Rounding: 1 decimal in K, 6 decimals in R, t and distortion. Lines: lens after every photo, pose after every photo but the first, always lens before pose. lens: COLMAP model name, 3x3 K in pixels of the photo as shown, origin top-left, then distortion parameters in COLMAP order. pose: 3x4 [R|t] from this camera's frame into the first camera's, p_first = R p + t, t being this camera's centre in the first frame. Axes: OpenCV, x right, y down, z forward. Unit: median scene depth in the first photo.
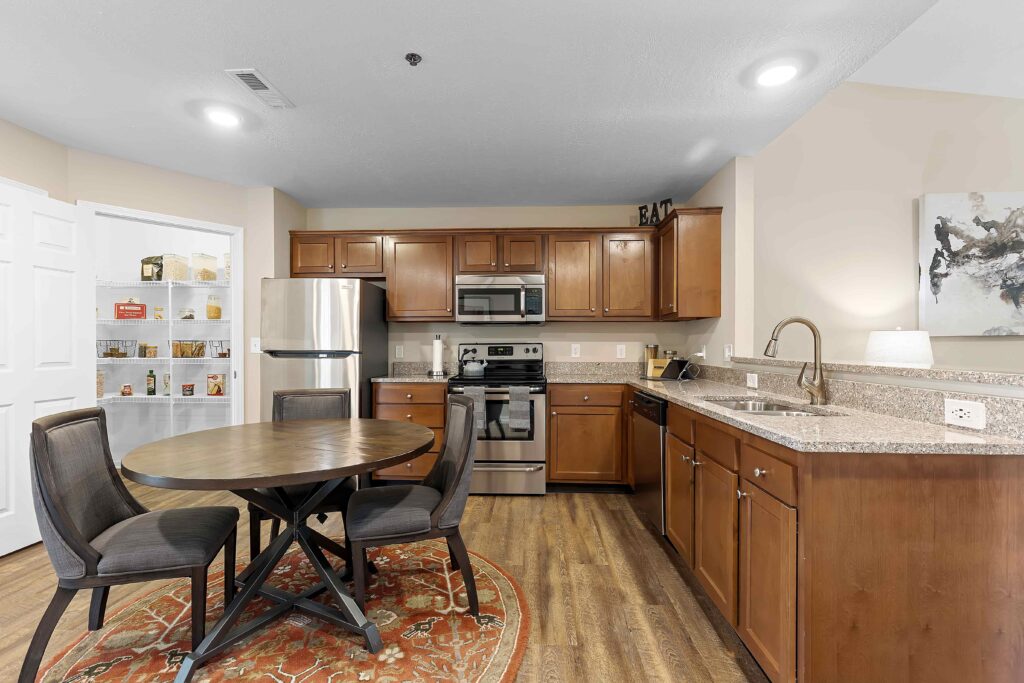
lens RADIAL K [[472.5, 0, 508.4], [0, 472.5, 345.8], [0, 0, 1]] dist [0.004889, 0.000480]
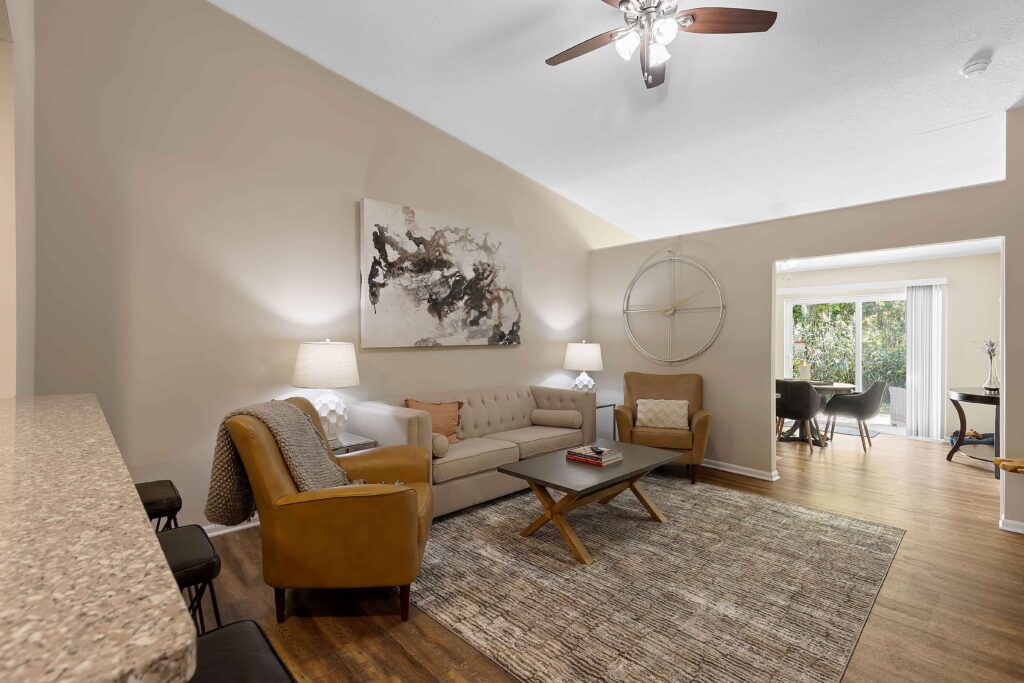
lens RADIAL K [[465.9, 0, 512.0], [0, 465.9, 341.5], [0, 0, 1]] dist [0.000019, 0.000170]
pose [[0.690657, 0.000816, 0.723182, 0.411409], [-0.002491, 0.999996, 0.001251, -0.034504], [-0.723179, -0.002665, 0.690656, 0.142775]]
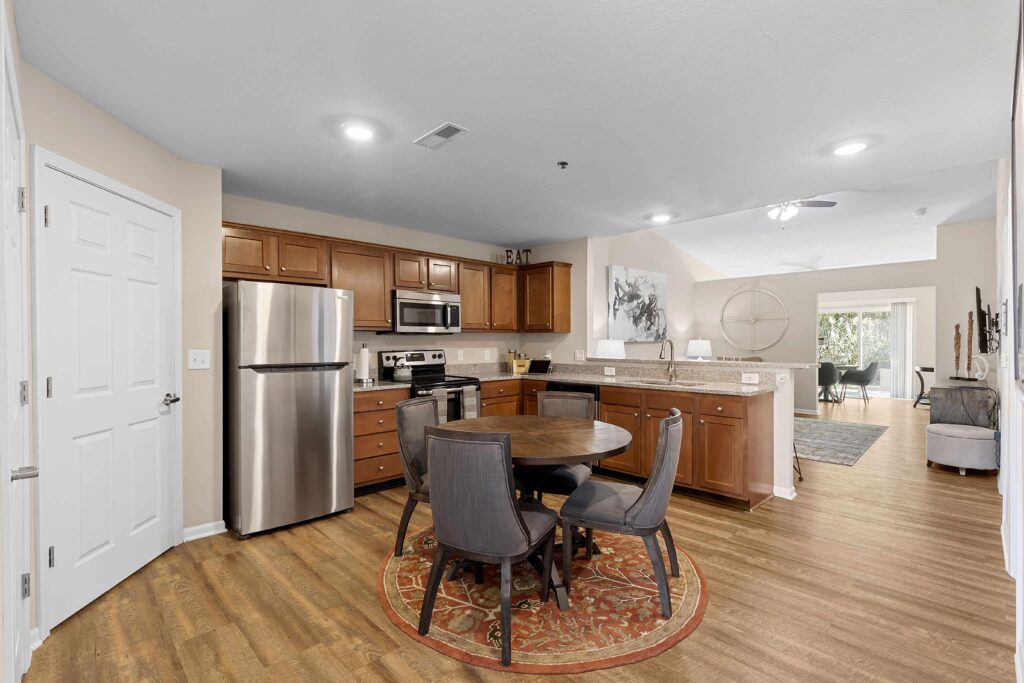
lens RADIAL K [[465.9, 0, 512.0], [0, 465.9, 341.5], [0, 0, 1]] dist [0.000019, 0.000170]
pose [[0.677876, -0.003842, 0.735167, -0.706574], [0.003229, 0.999992, 0.002249, -0.029674], [-0.735169, 0.000849, 0.677883, 0.067358]]
